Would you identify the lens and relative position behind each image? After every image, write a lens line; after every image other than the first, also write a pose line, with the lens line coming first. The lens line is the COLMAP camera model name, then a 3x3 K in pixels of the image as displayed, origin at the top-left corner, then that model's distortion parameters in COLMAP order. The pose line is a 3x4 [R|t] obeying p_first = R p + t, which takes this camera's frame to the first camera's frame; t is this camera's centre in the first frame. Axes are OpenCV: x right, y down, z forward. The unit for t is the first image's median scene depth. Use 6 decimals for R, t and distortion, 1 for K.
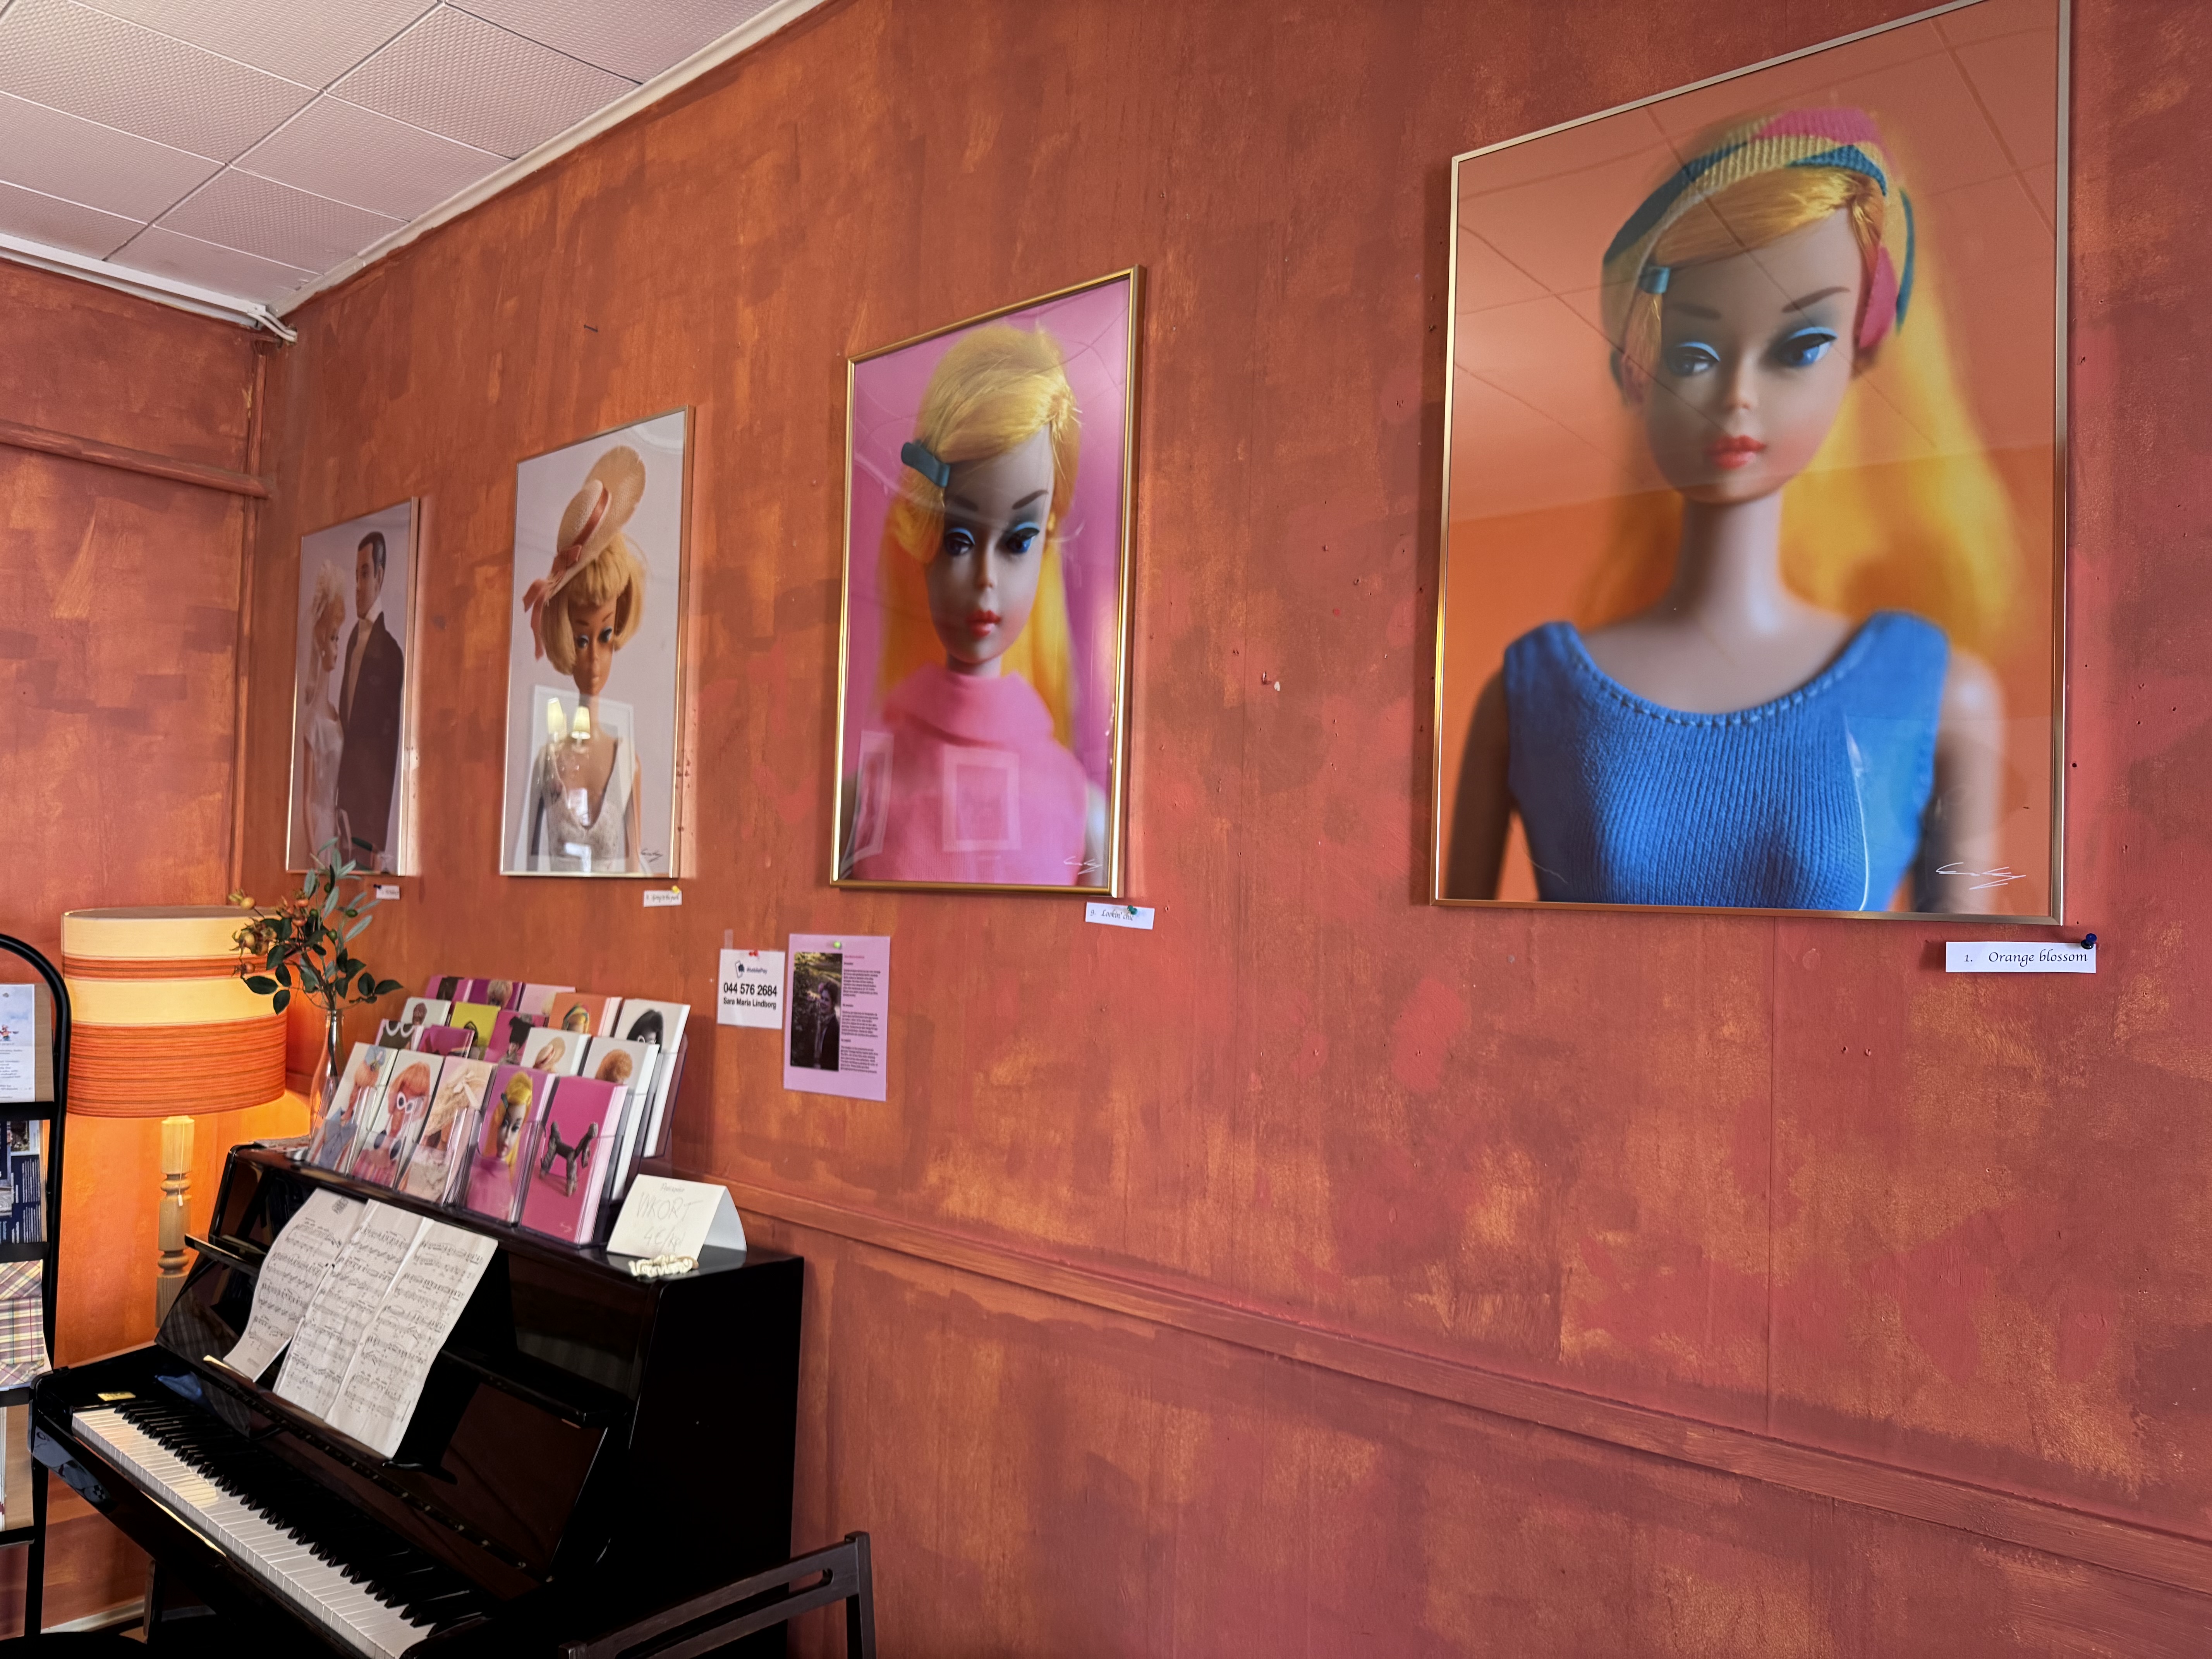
lens RADIAL K [[1570.6, 0, 1118.0], [0, 1570.6, 847.2], [0, 0, 1]] dist [-0.009922, -0.018286]
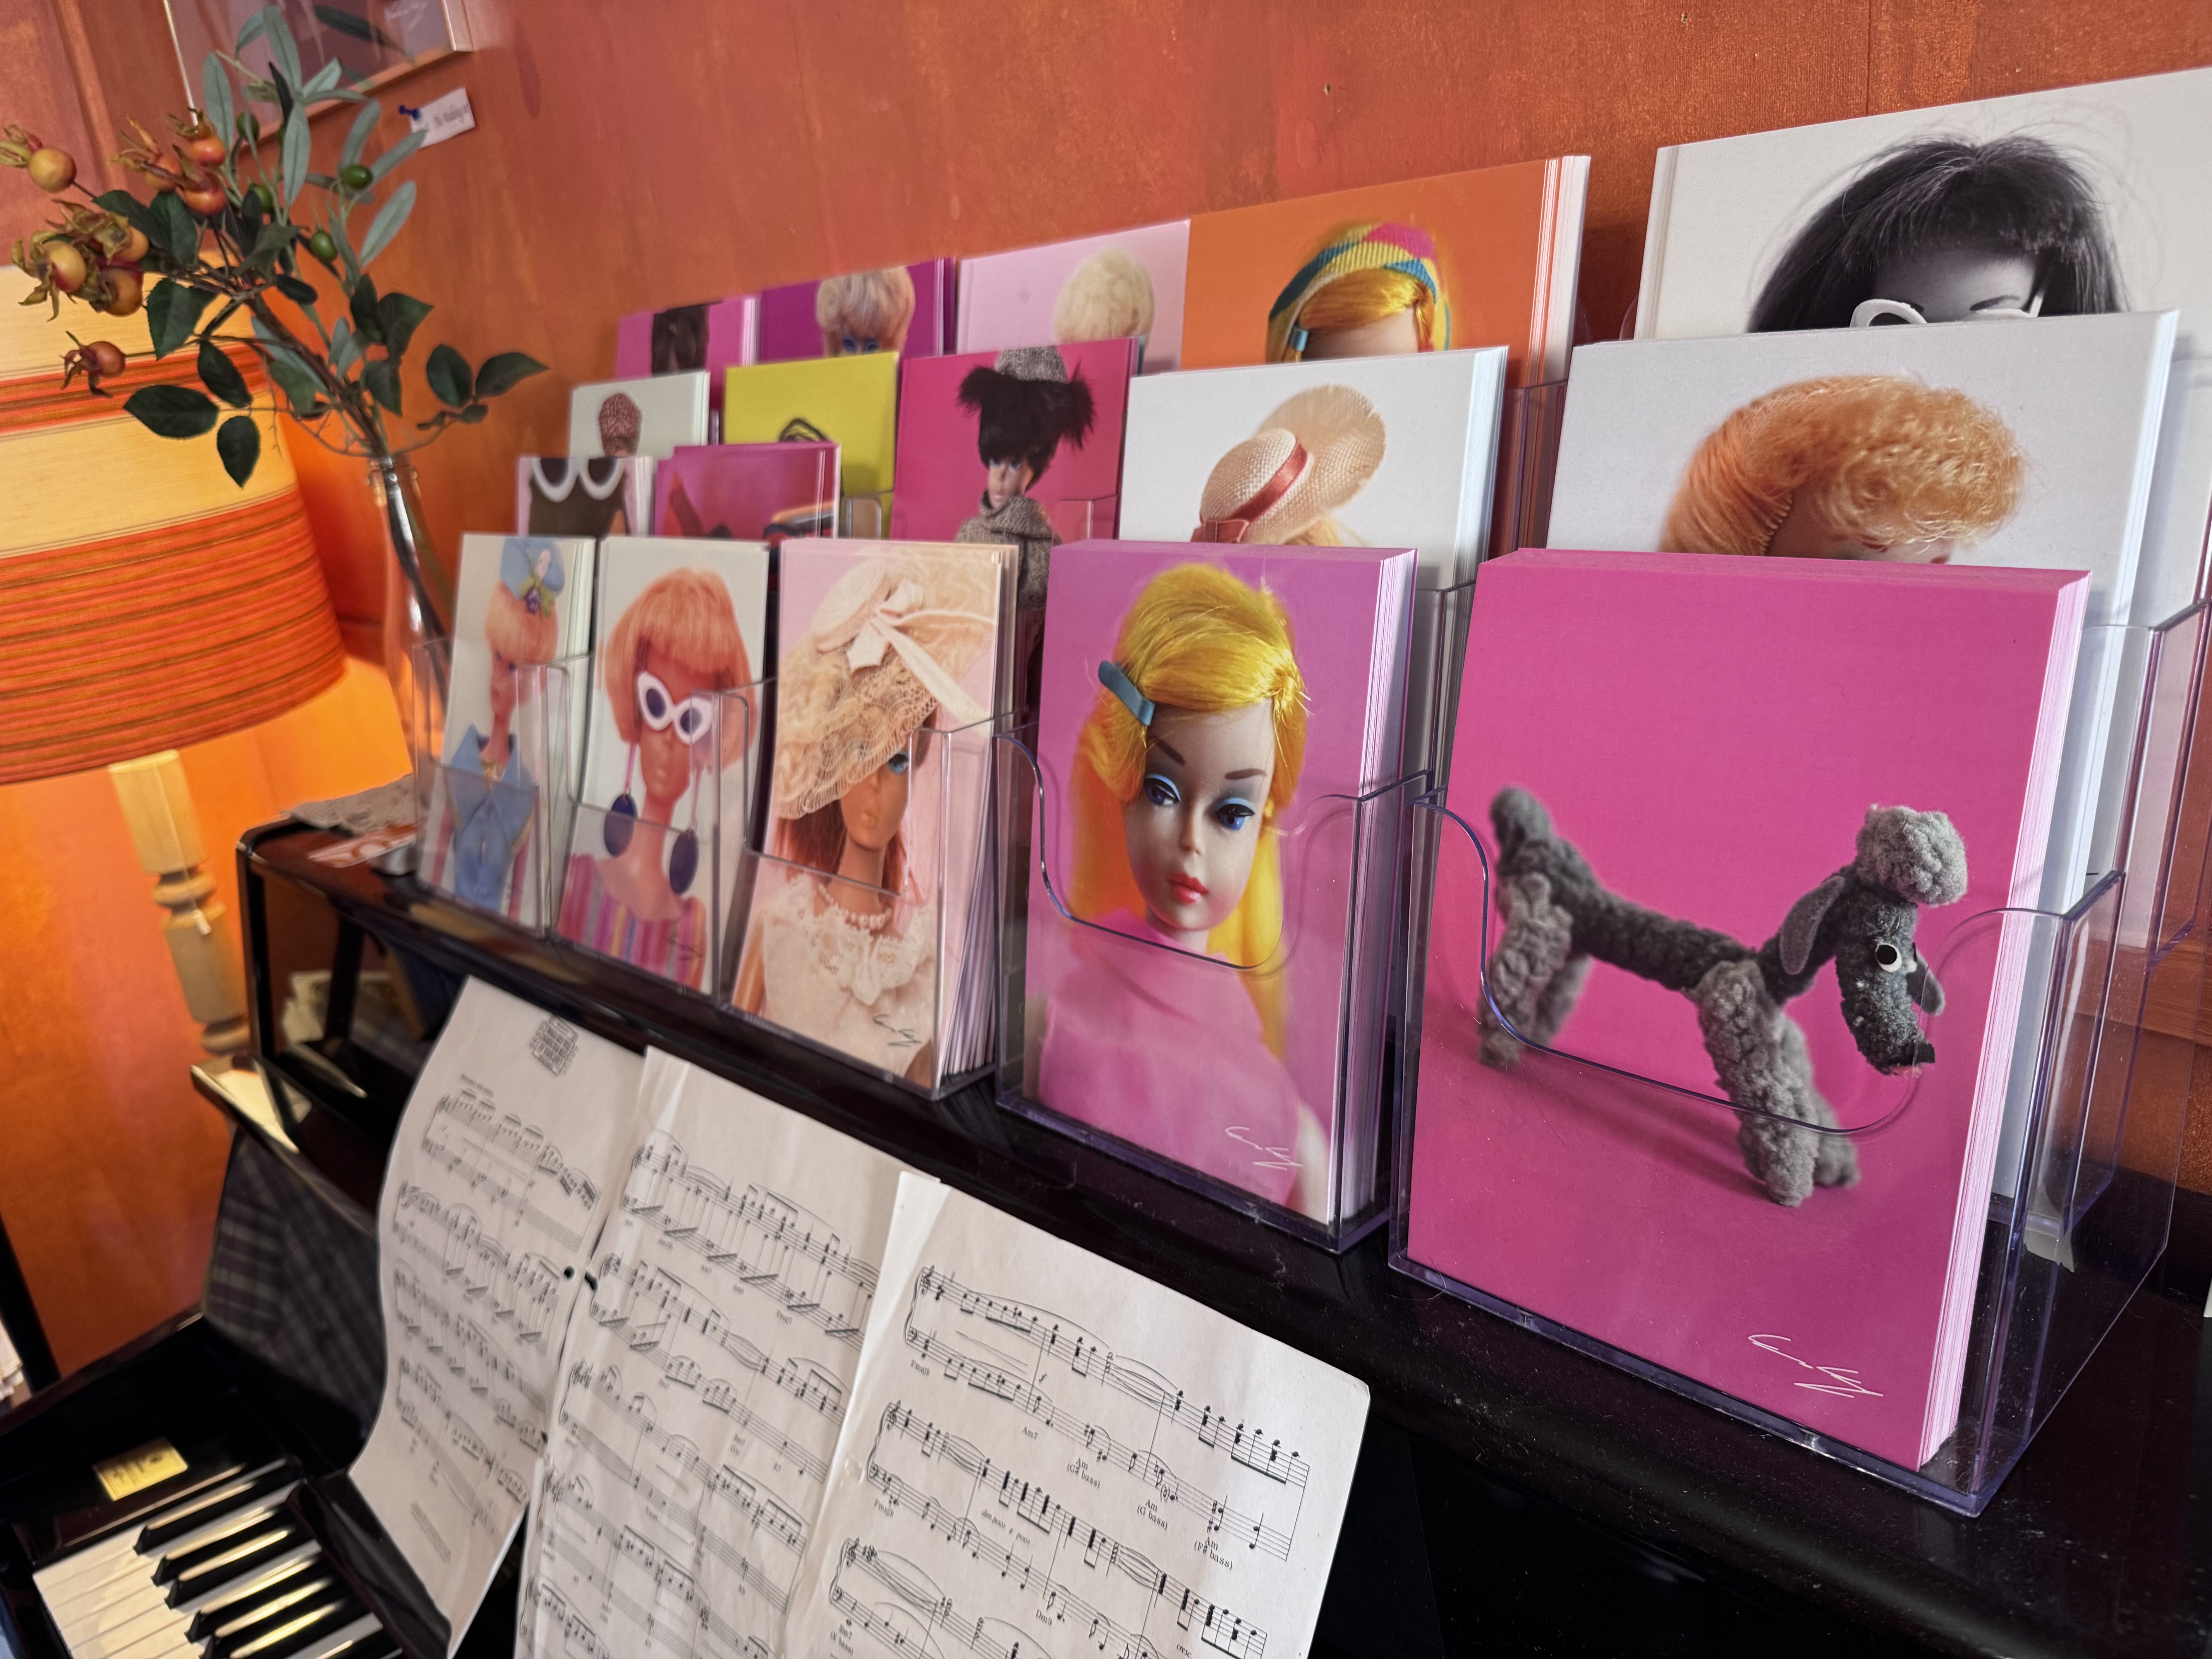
lens RADIAL K [[1570.6, 0, 1096.7], [0, 1570.6, 835.8], [0, 0, 1]] dist [-0.009922, -0.018286]
pose [[0.989215, -0.106420, -0.100639, -0.332916], [0.135277, 0.927235, 0.349191, 0.087780], [0.056155, -0.359039, 0.931632, 0.685966]]
